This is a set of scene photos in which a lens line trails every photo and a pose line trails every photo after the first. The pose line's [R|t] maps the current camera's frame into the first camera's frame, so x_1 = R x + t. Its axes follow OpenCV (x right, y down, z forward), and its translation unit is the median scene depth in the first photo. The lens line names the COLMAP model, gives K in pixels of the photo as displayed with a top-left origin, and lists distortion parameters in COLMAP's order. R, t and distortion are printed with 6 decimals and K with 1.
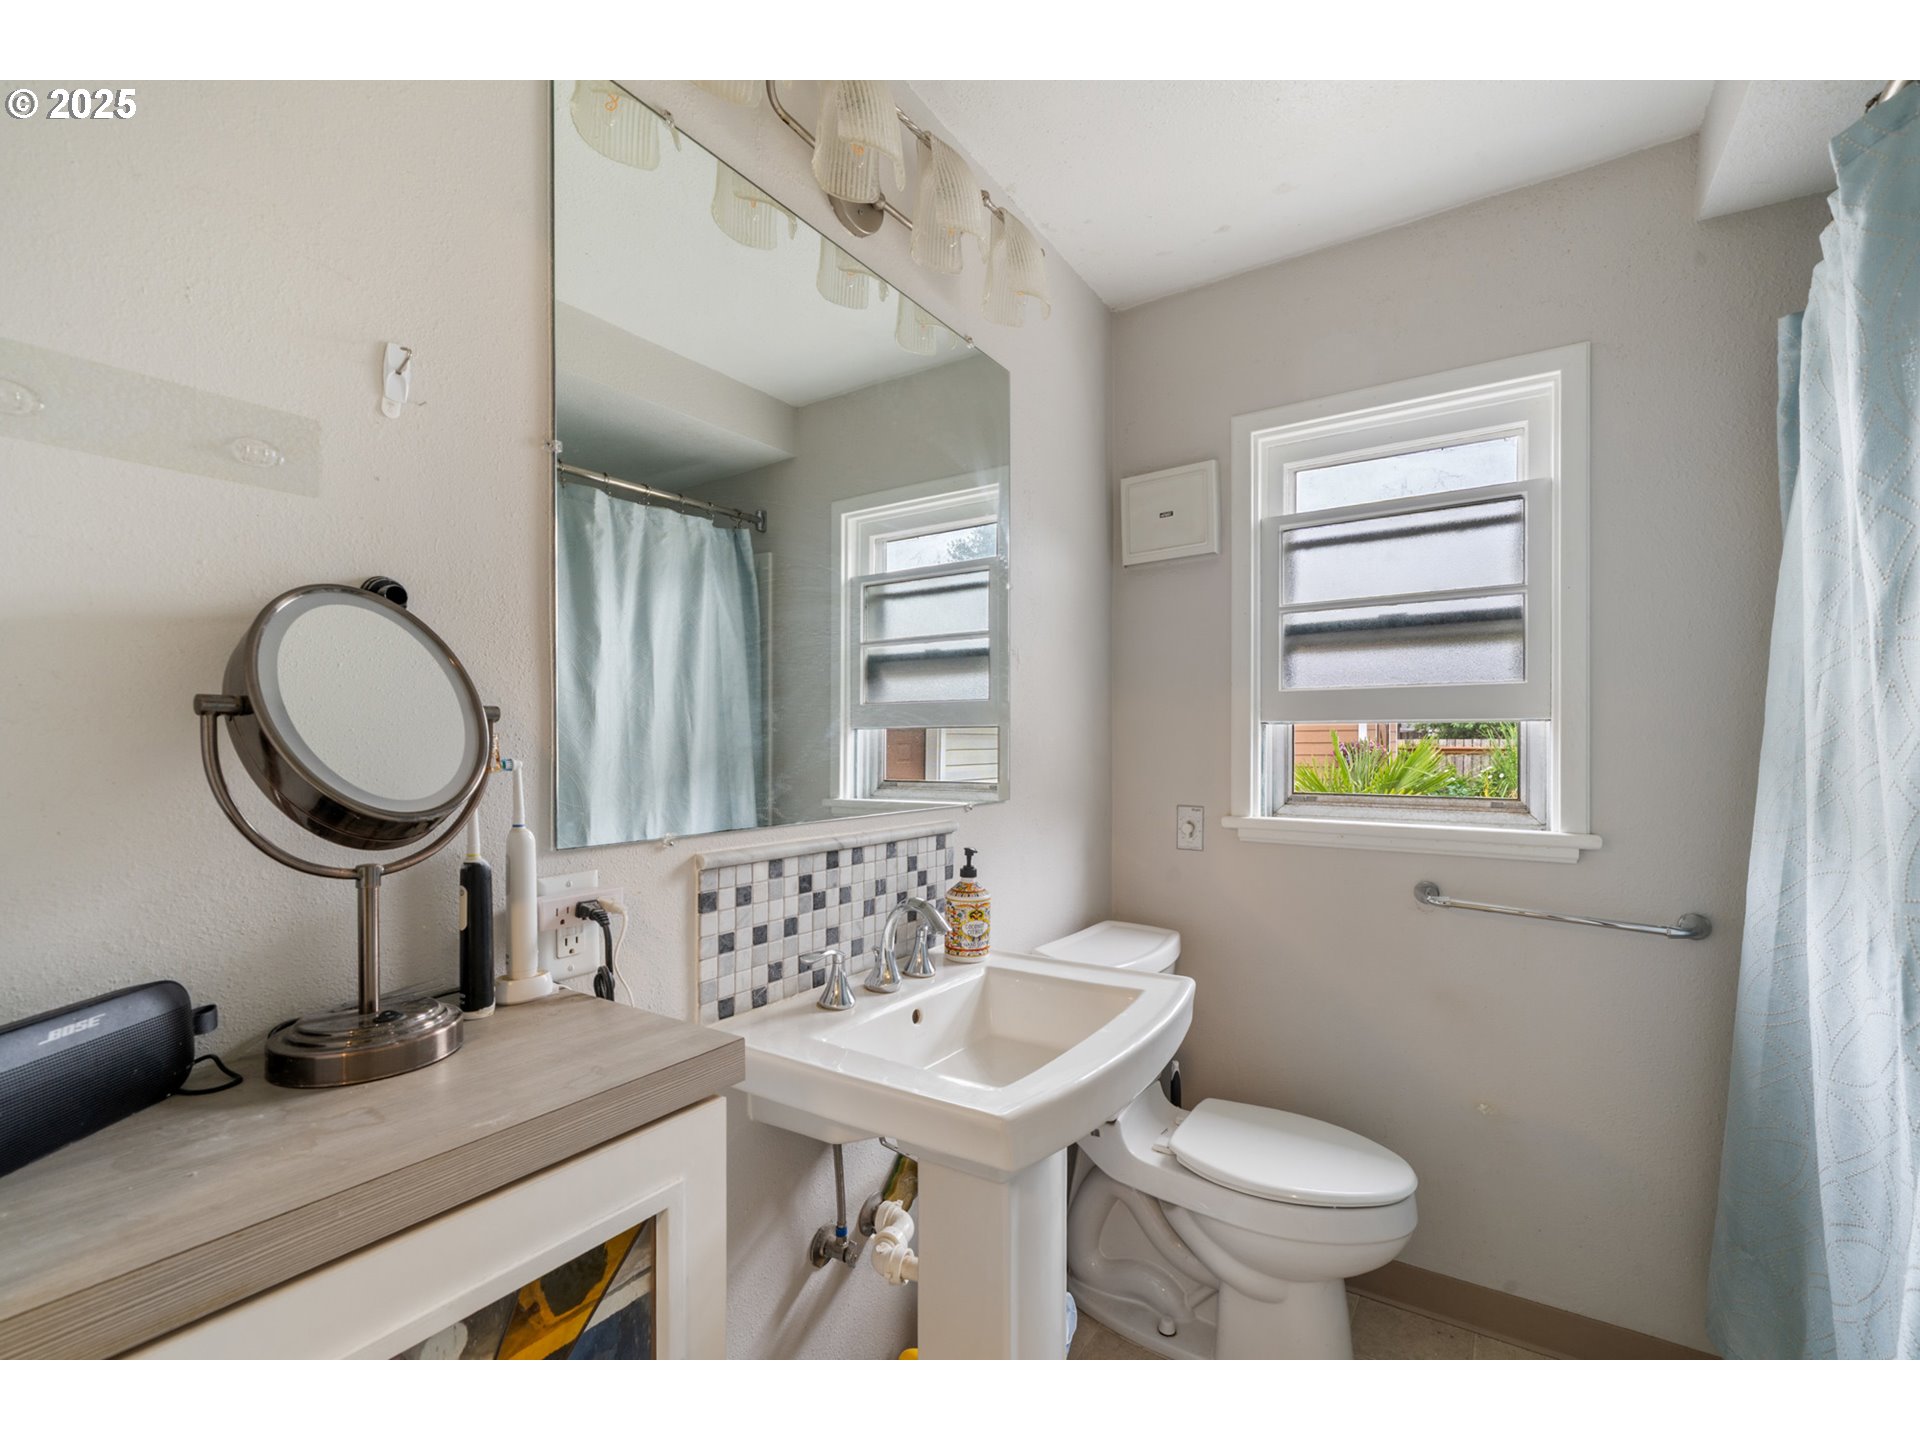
lens RADIAL K [[888.5, 0, 901.8], [0, 888.5, 750.9], [0, 0, 1]] dist [0.000032, 0.000779]
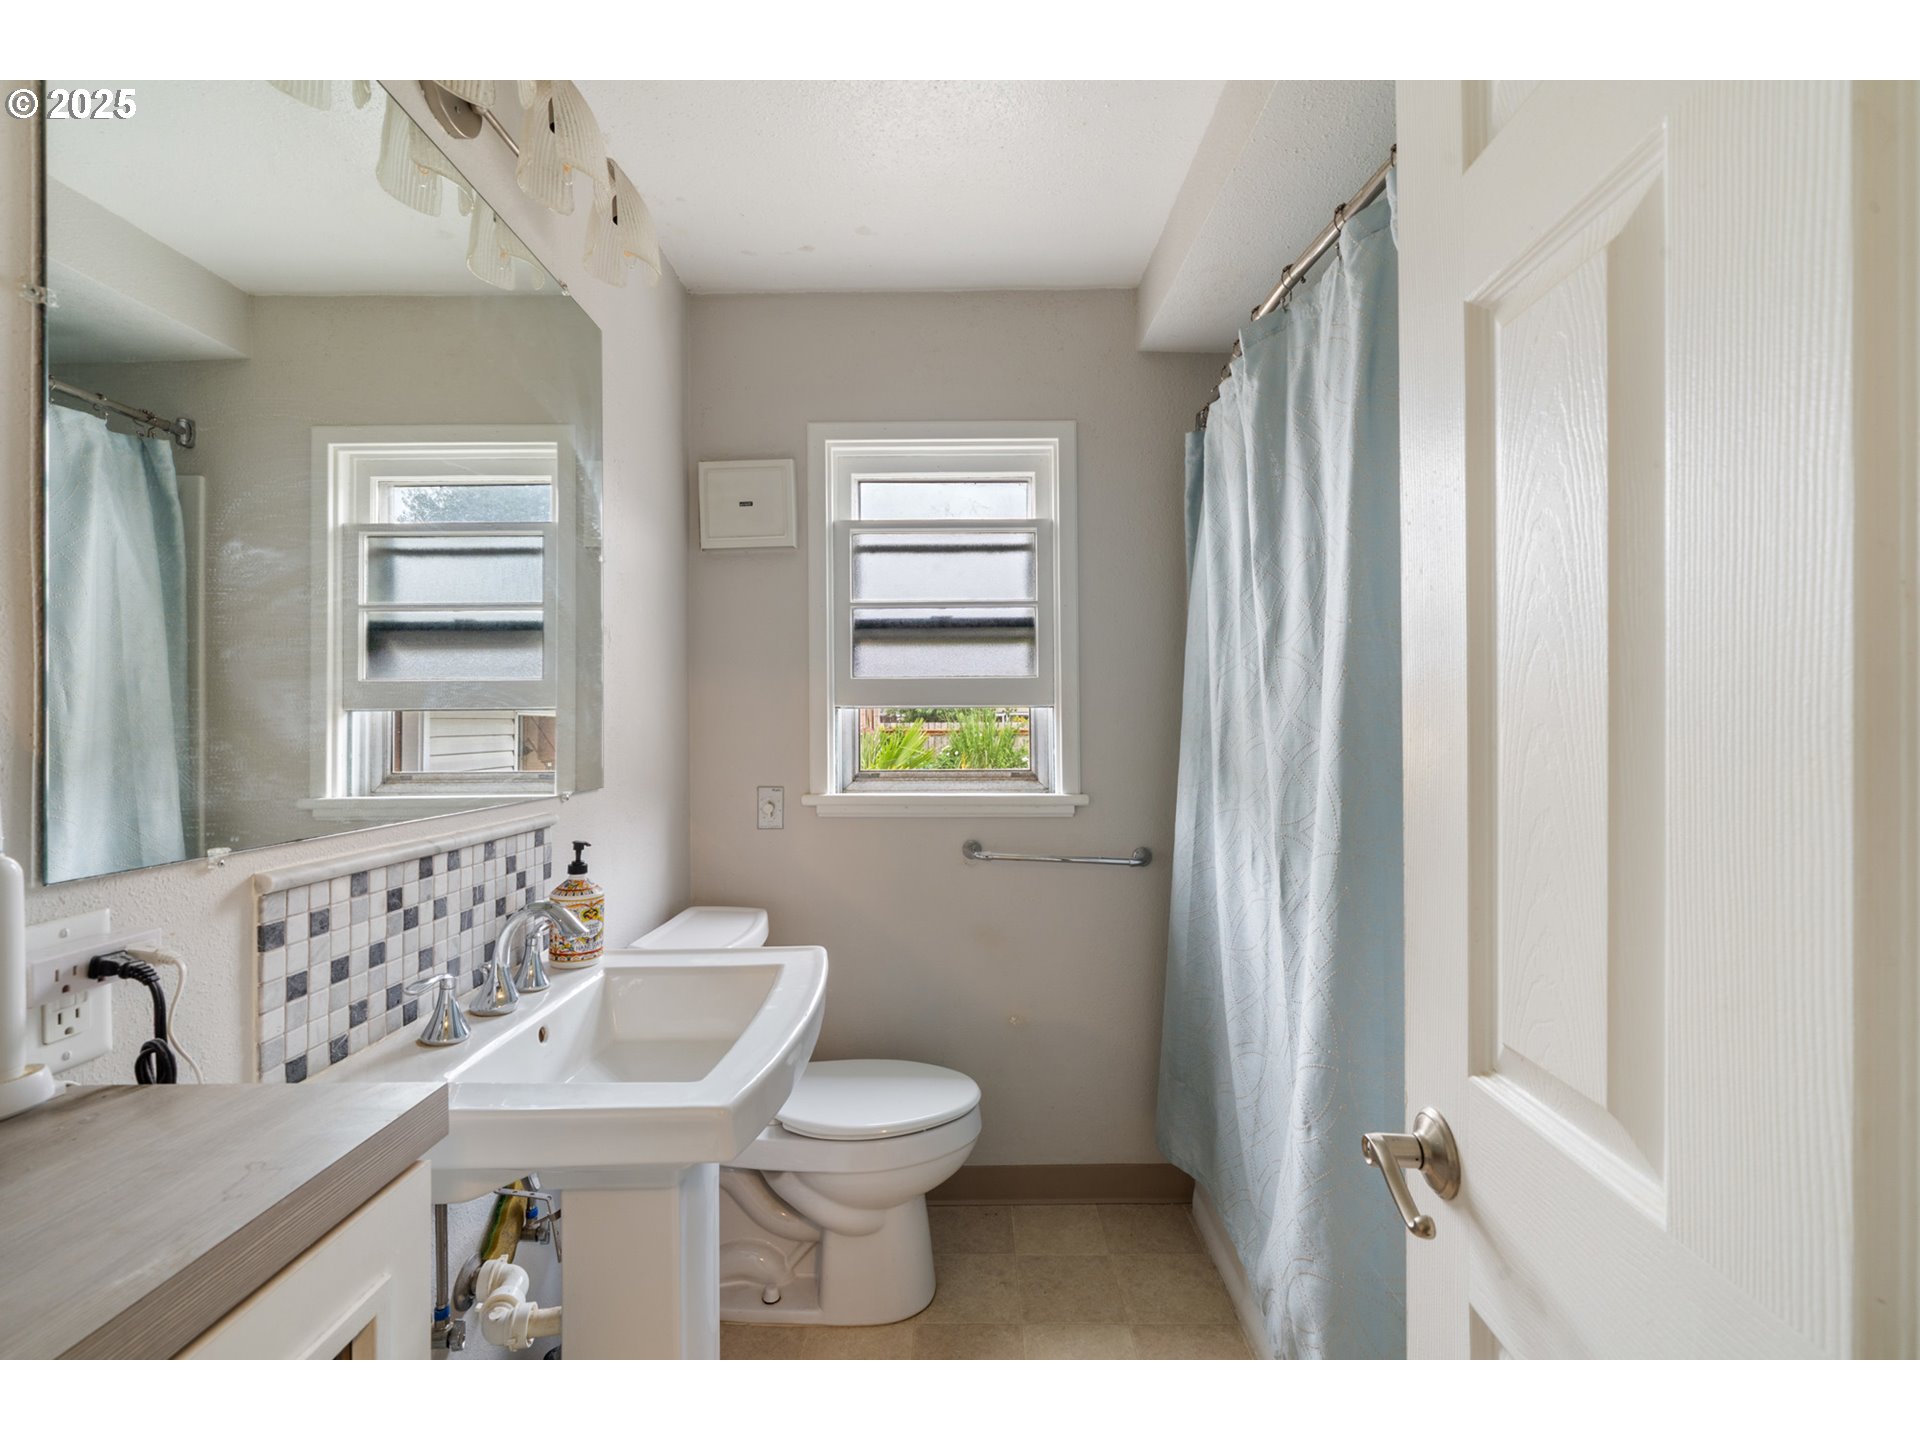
lens RADIAL K [[896.7, 0, 960.0], [0, 896.7, 720.0], [0, 0, 1]] dist [0.000846, 0.000531]
pose [[0.815860, 0.000049, 0.578249, -0.137410], [0.009681, 0.999859, -0.013745, 0.000834], [-0.578168, 0.016812, 0.815744, 0.019531]]
